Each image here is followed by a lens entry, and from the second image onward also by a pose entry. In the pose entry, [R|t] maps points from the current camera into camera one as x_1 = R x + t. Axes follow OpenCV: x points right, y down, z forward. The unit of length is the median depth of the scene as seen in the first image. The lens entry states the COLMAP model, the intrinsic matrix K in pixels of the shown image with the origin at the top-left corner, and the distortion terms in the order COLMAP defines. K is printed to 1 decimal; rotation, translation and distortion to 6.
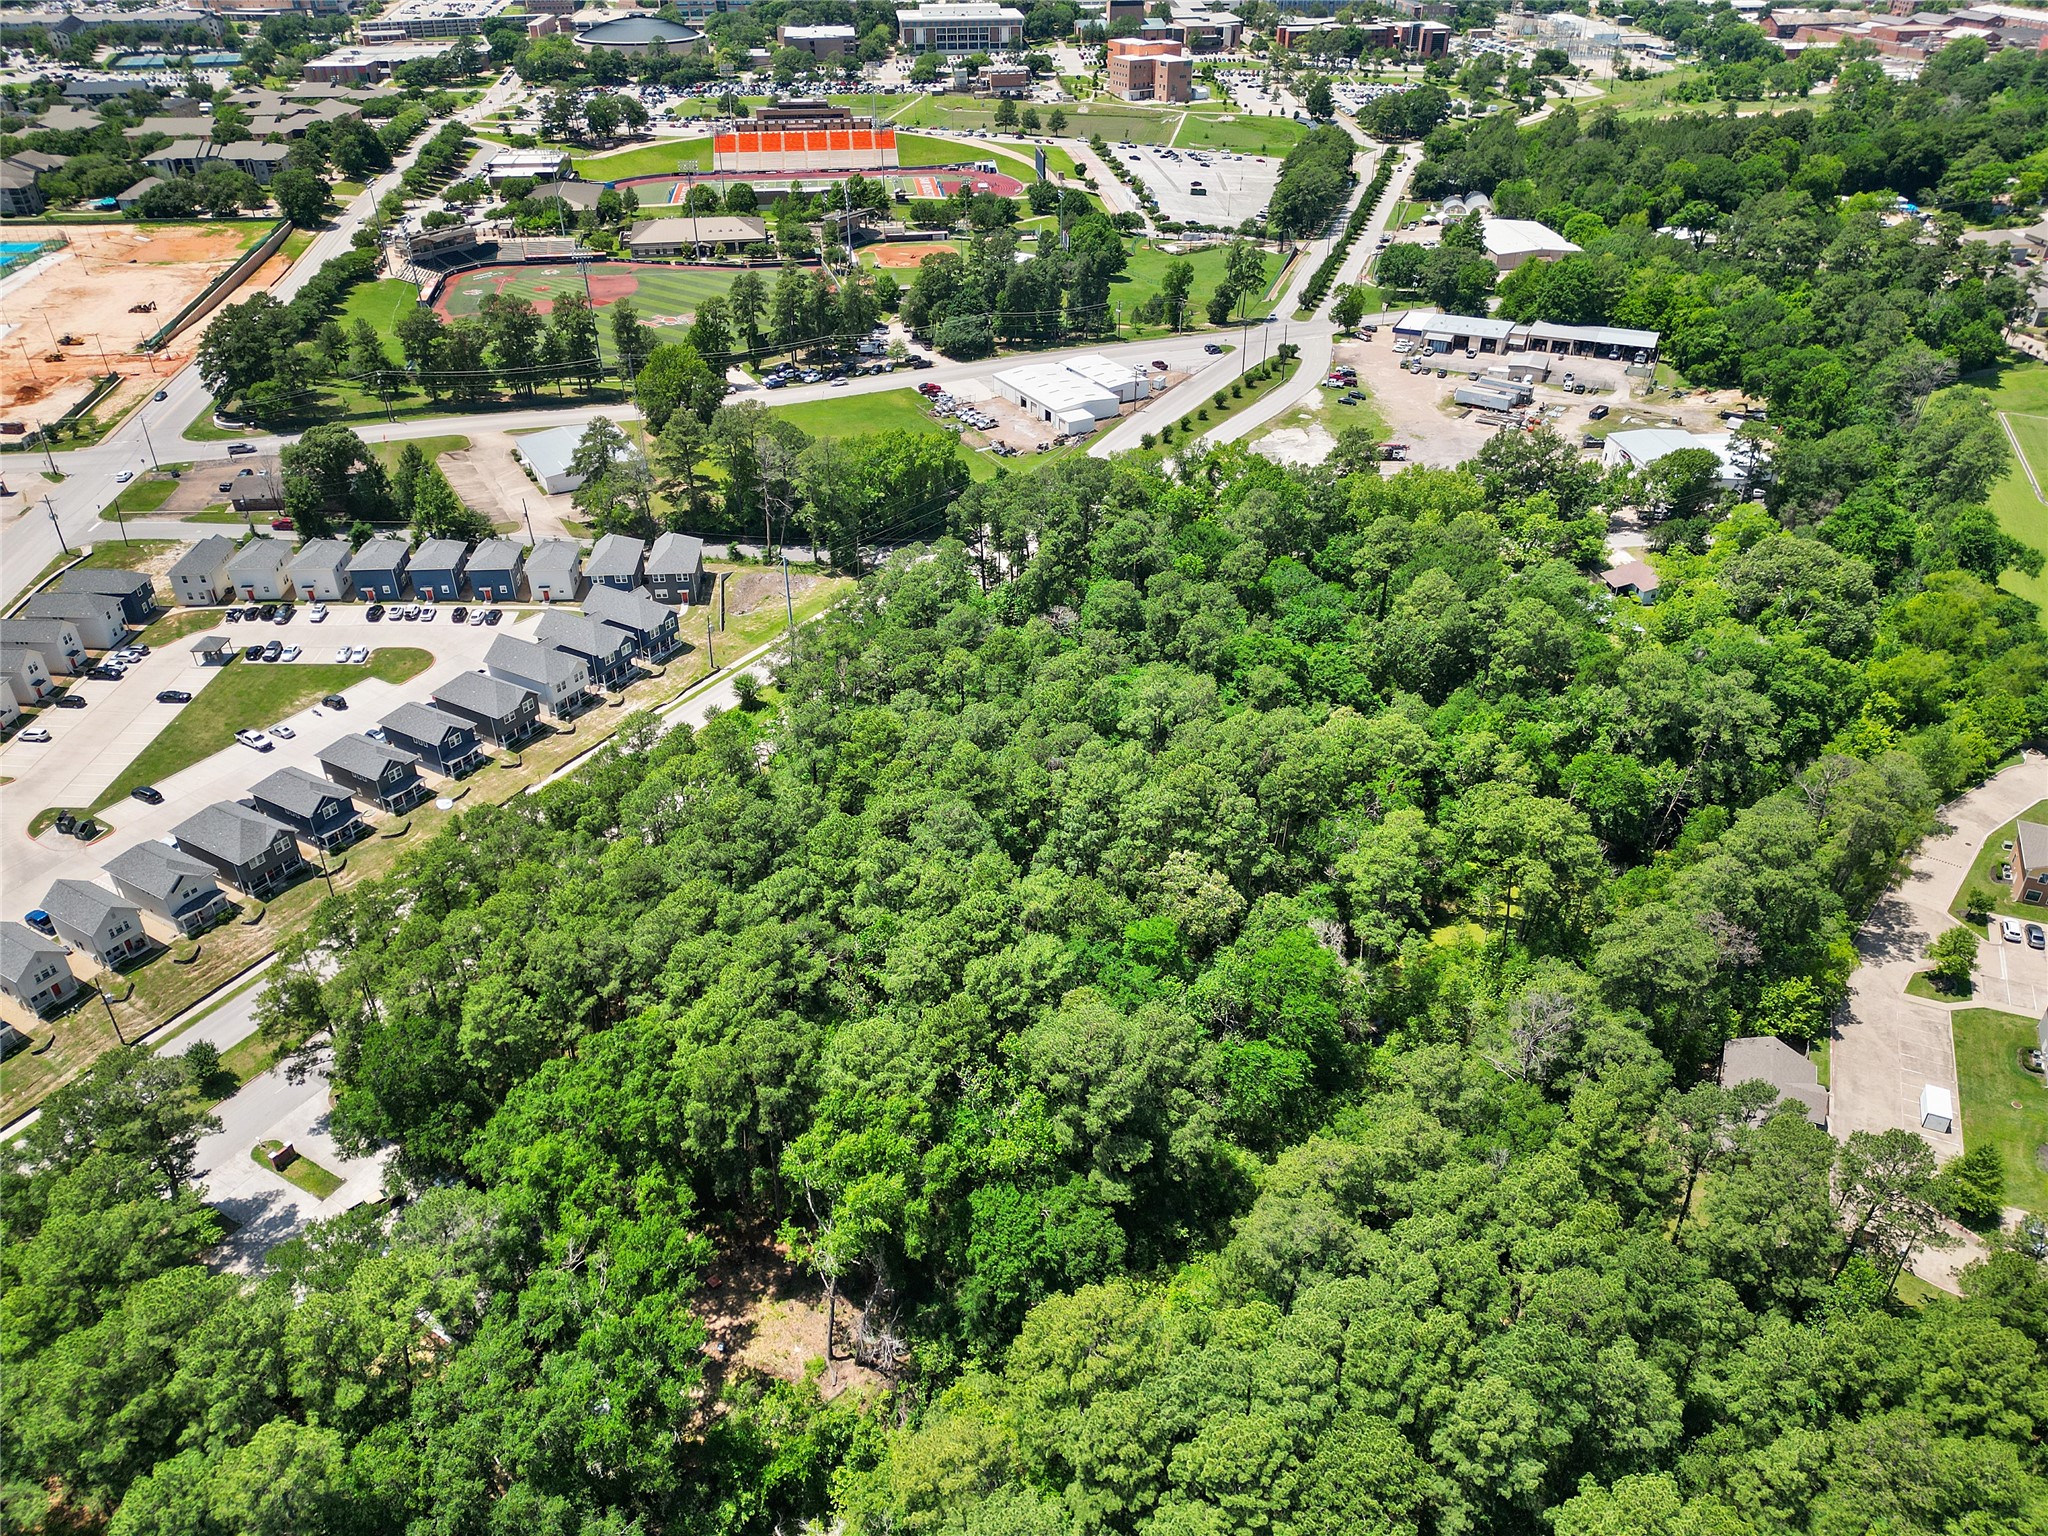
lens RADIAL K [[1452.2, 0, 1014.2], [0, 1452.2, 764.3], [0, 0, 1]] dist [0.062342, -0.050838]
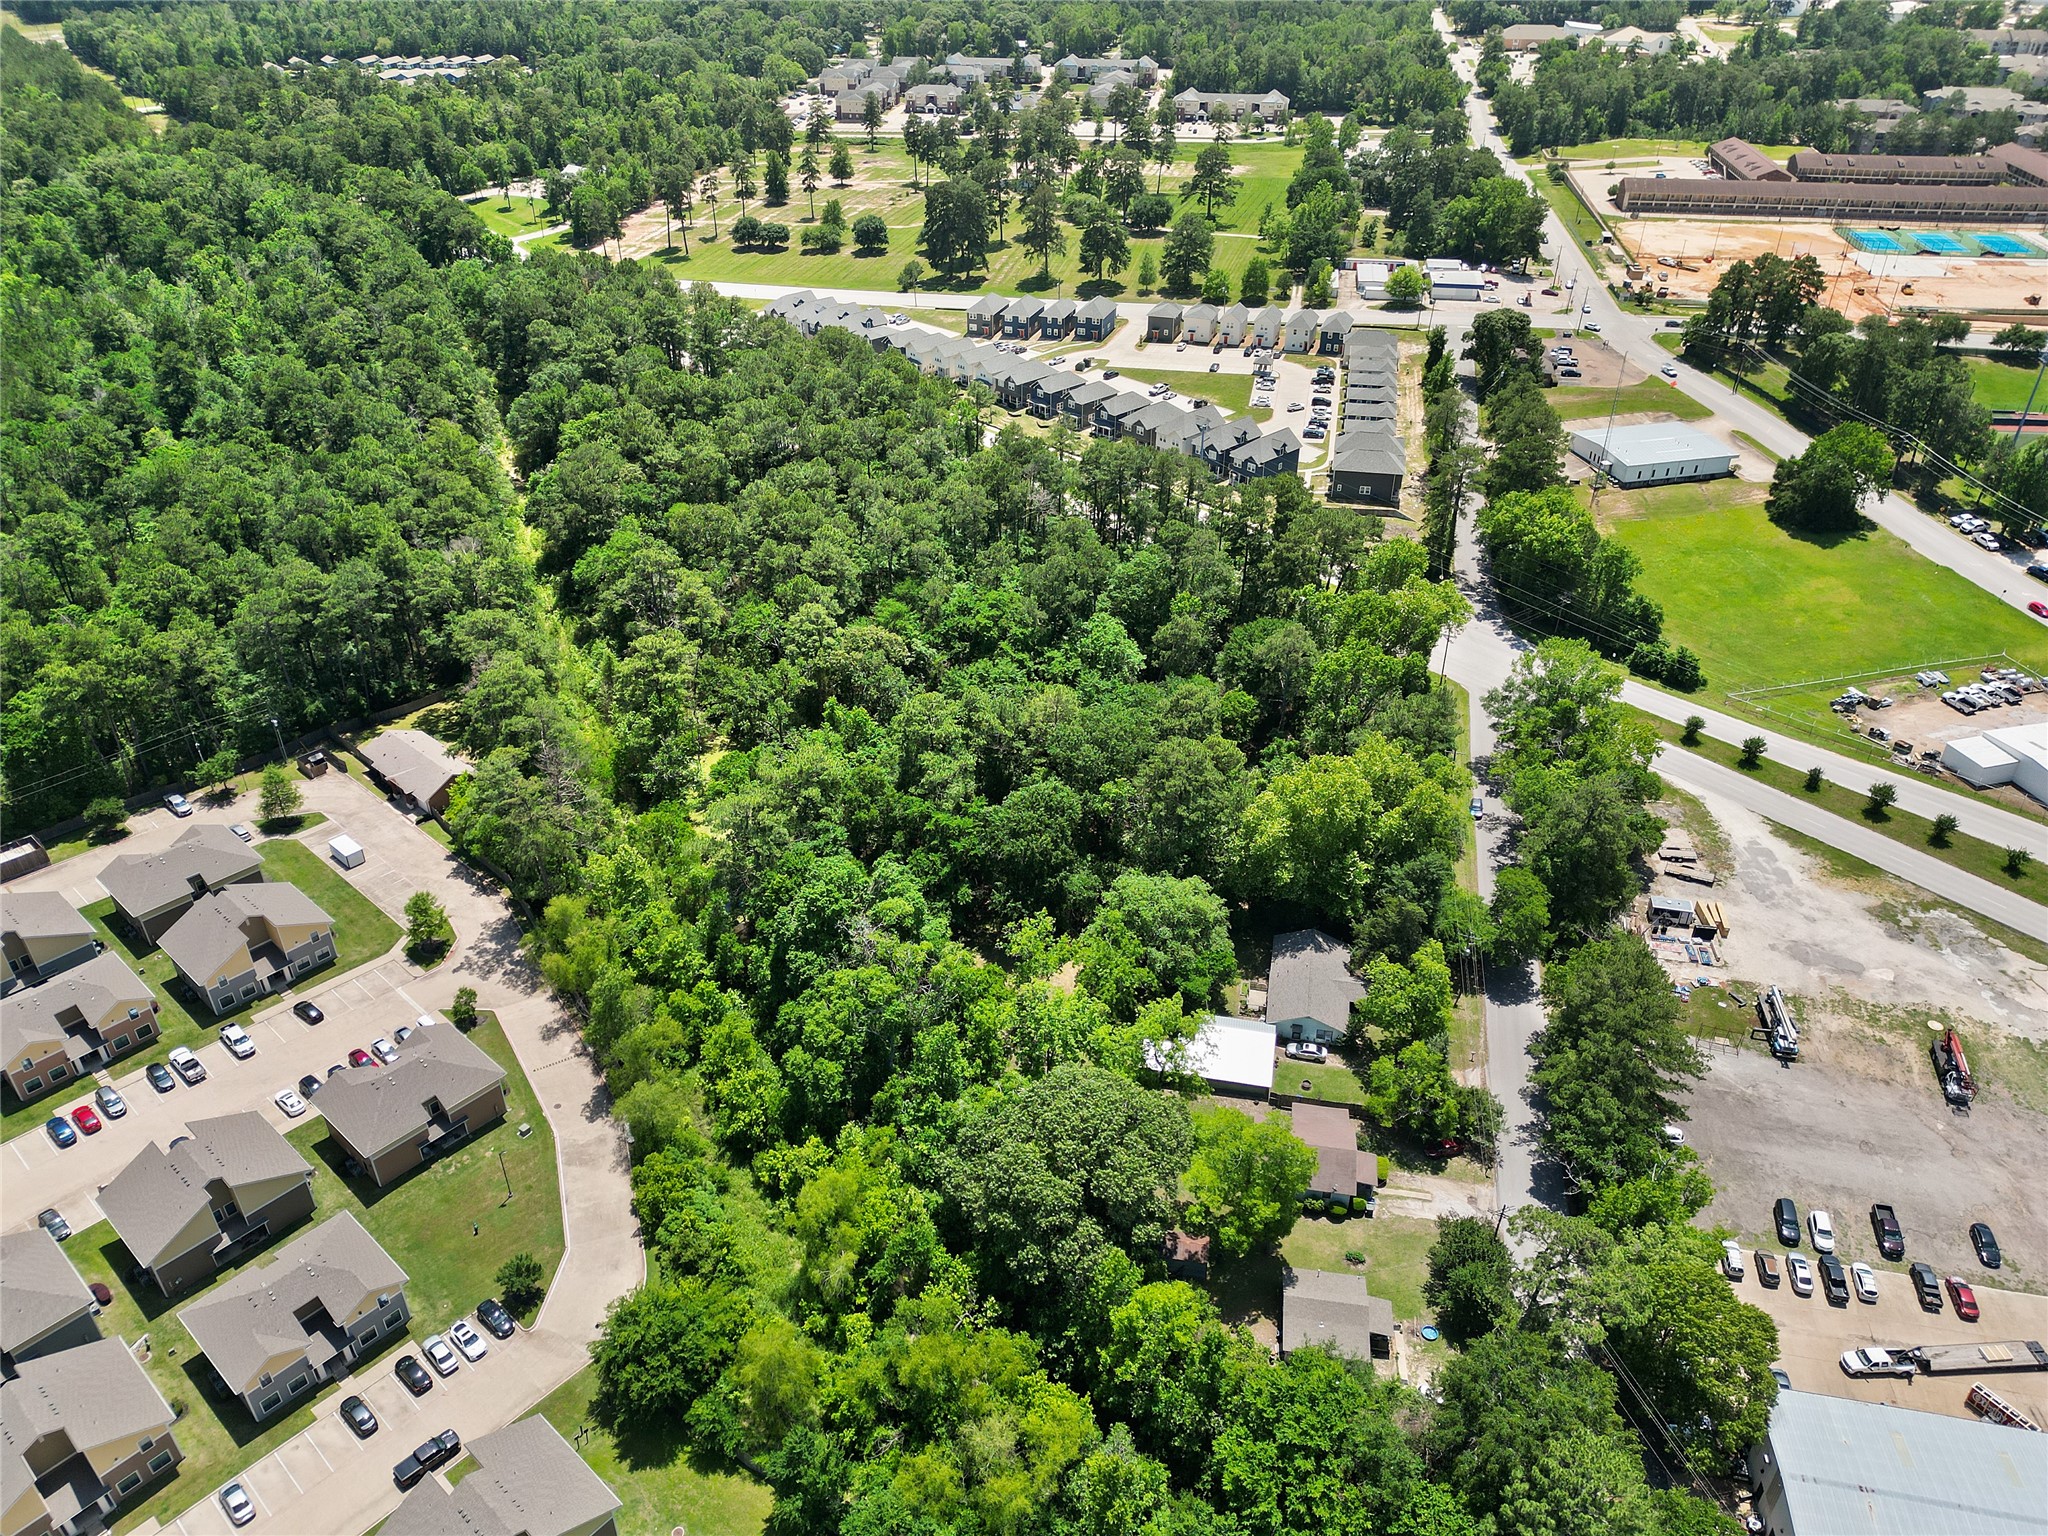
lens RADIAL K [[1440.5, 0, 1014.6], [0, 1440.5, 769.4], [0, 0, 1]] dist [0.064429, -0.059806]
pose [[-0.277042, 0.525620, -0.804345, 0.596135], [-0.514642, 0.625742, 0.586166, -0.346825], [0.811413, 0.576343, 0.097149, 0.534496]]
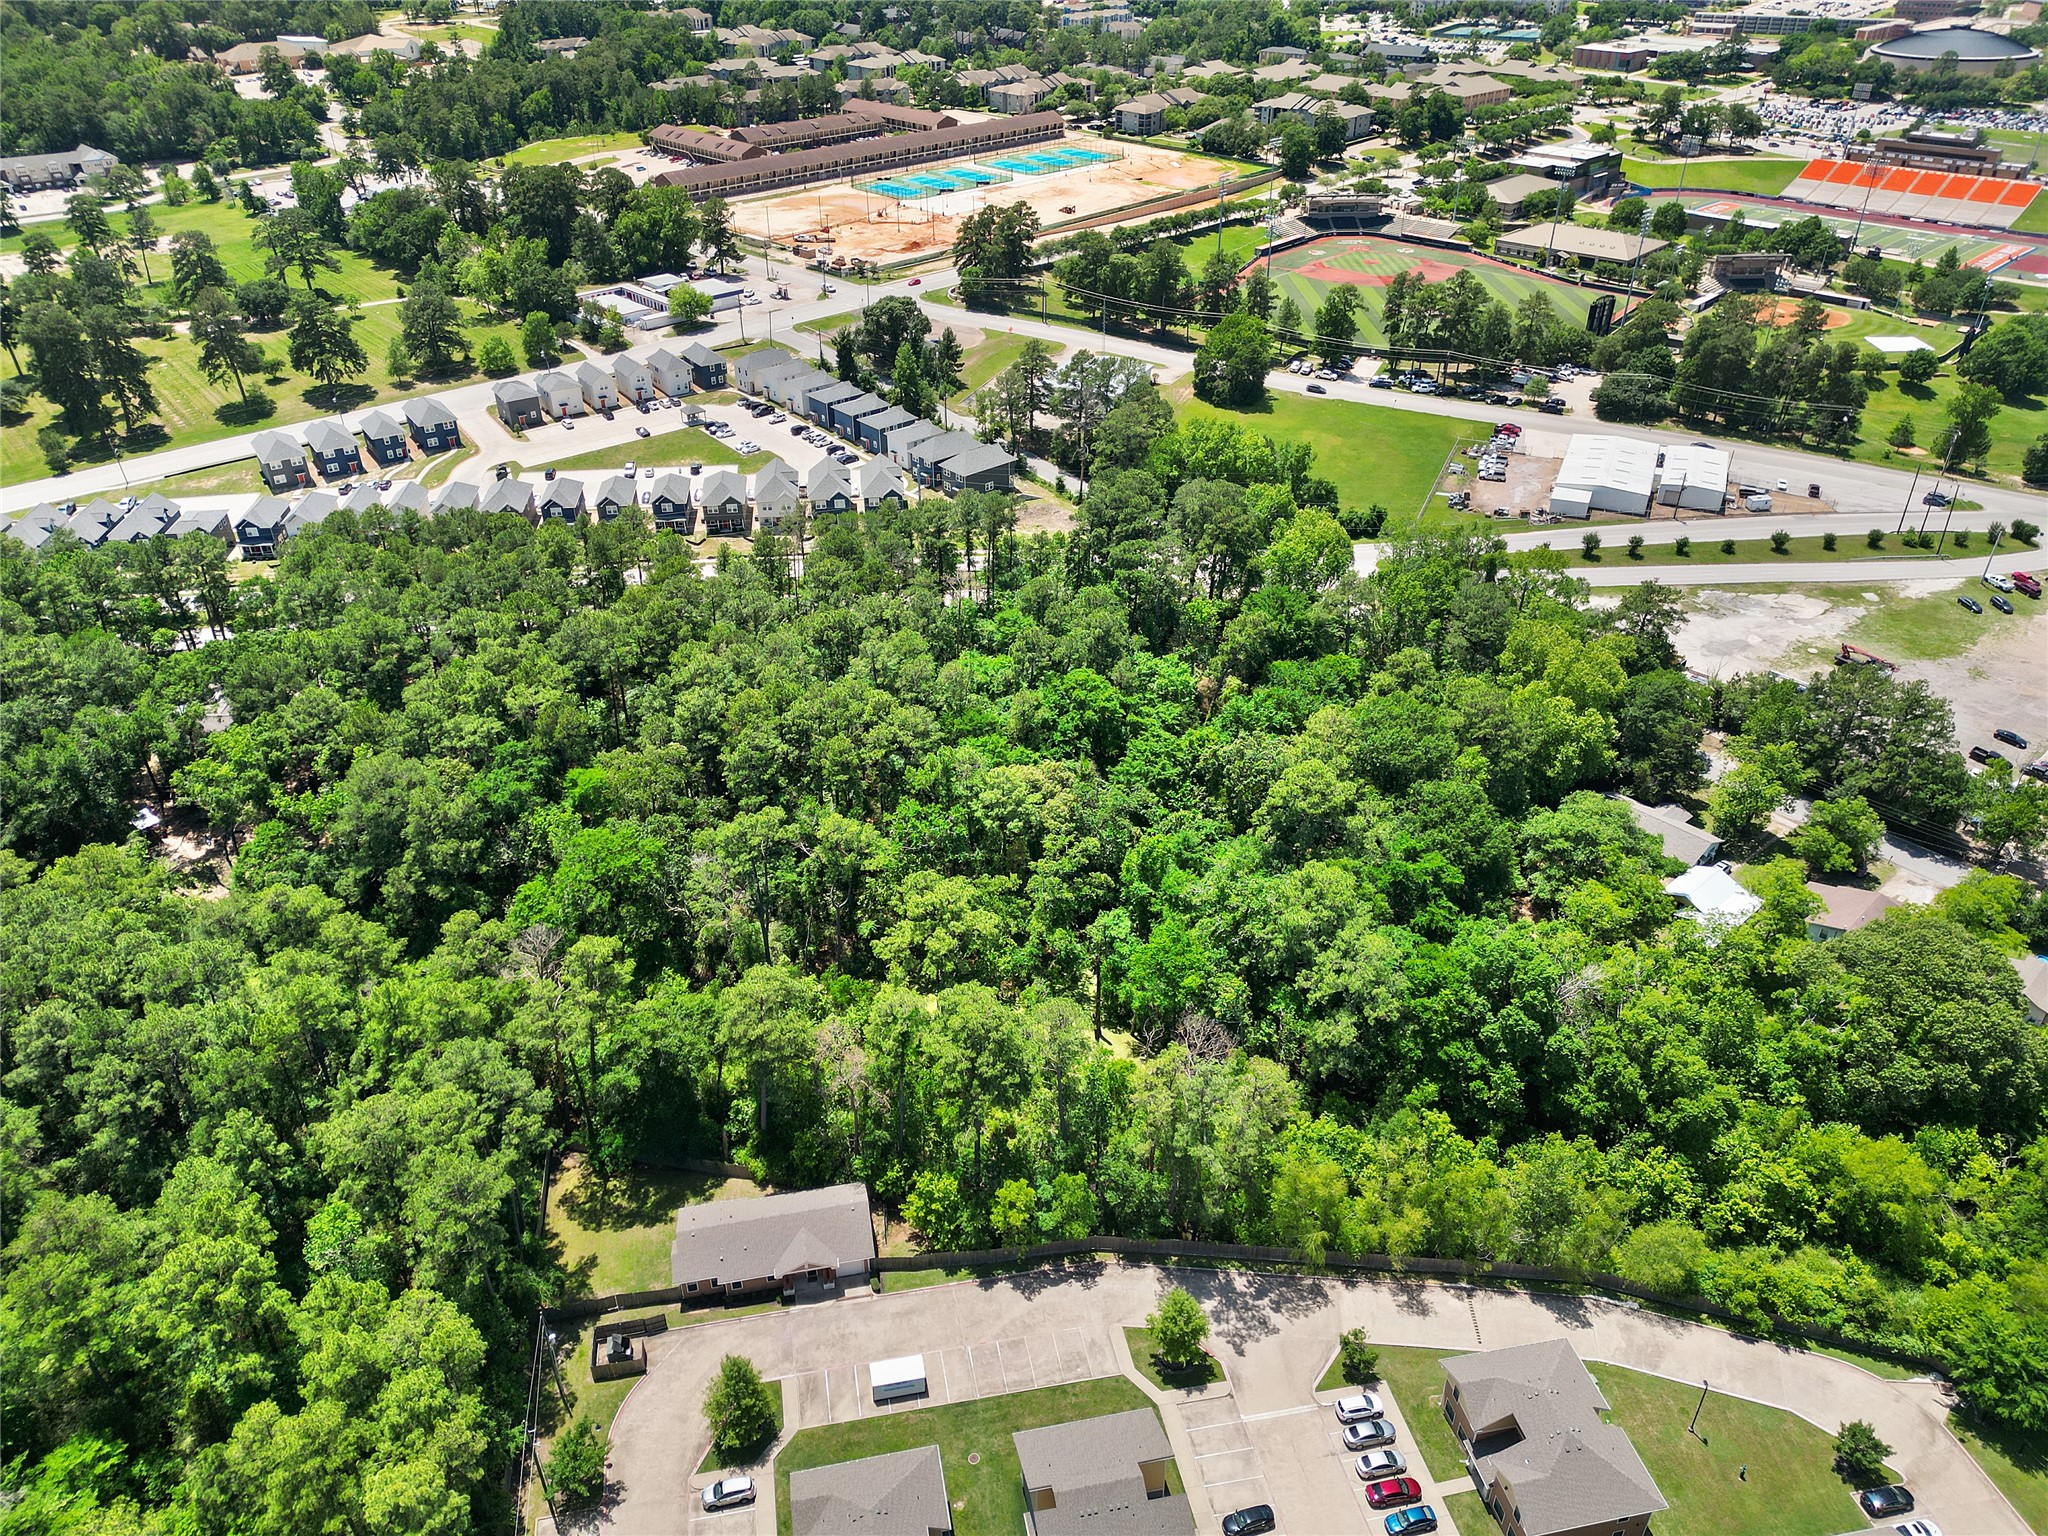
lens RADIAL K [[1440.5, 0, 1014.6], [0, 1440.5, 769.4], [0, 0, 1]] dist [0.064429, -0.059806]
pose [[0.597388, 0.435583, -0.673347, 0.442004], [-0.427204, 0.883431, 0.192473, -0.106840], [0.678694, 0.172675, 0.713834, 0.163967]]
